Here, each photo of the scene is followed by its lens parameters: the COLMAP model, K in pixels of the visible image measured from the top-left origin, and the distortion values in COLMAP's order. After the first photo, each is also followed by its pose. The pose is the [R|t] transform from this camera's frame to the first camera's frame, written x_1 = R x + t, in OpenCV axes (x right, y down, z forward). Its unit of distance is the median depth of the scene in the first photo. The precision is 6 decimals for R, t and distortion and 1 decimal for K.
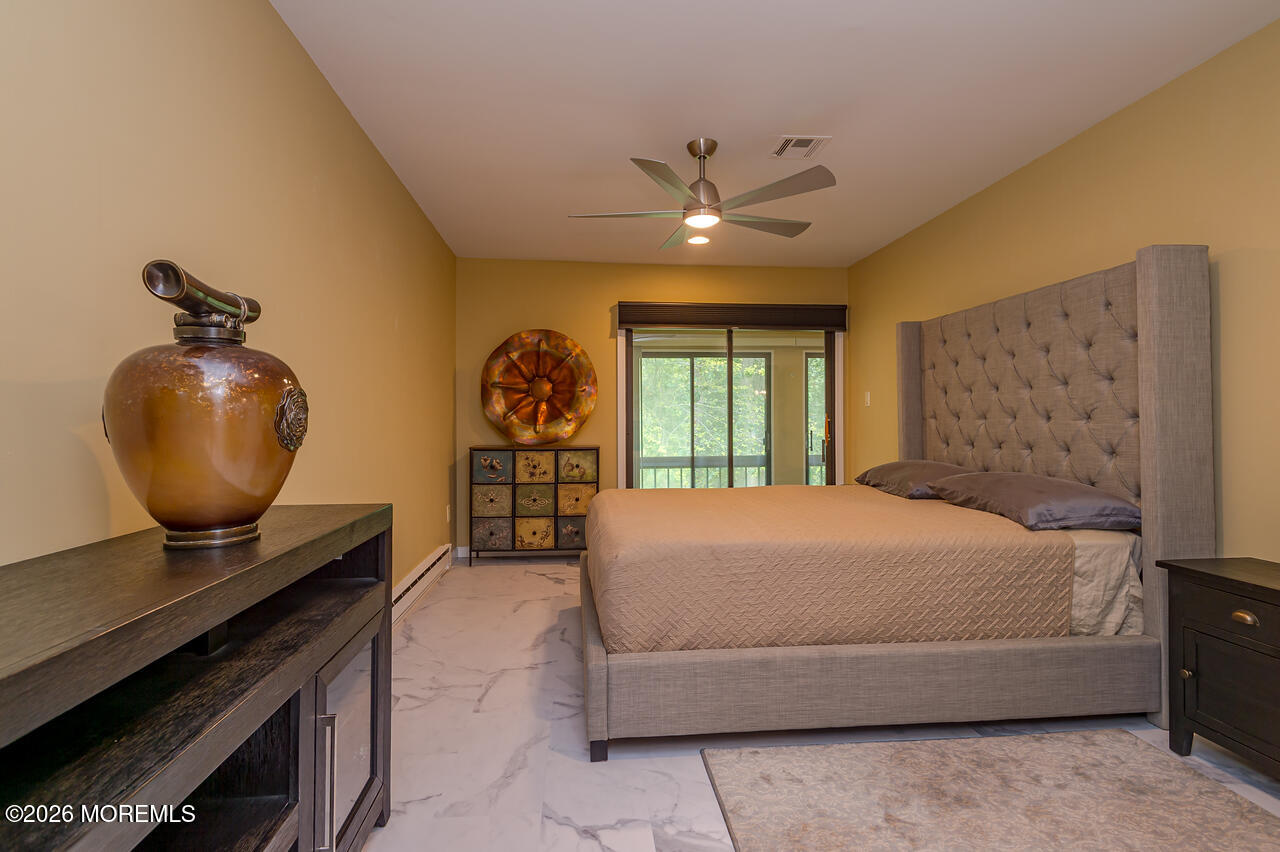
lens RADIAL K [[599.4, 0, 645.4], [0, 599.4, 422.0], [0, 0, 1]] dist [0.015432, -0.003853]
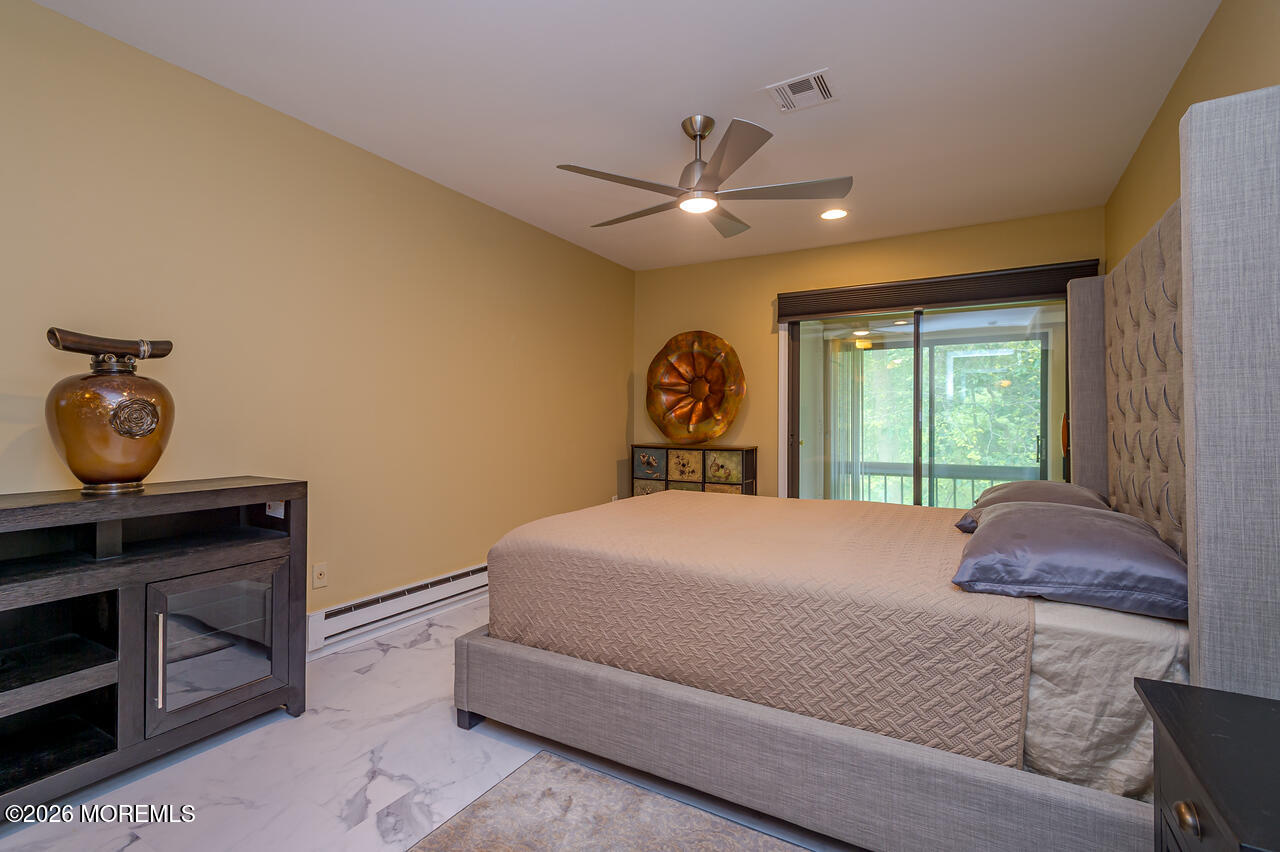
lens RADIAL K [[599.4, 0, 646.2], [0, 599.4, 419.1], [0, 0, 1]] dist [0.015432, -0.003853]
pose [[0.812639, 0.005148, -0.582745, 0.361222], [-0.007759, 0.999968, -0.001986, -0.001835], [0.582716, 0.006136, 0.812652, 0.127245]]
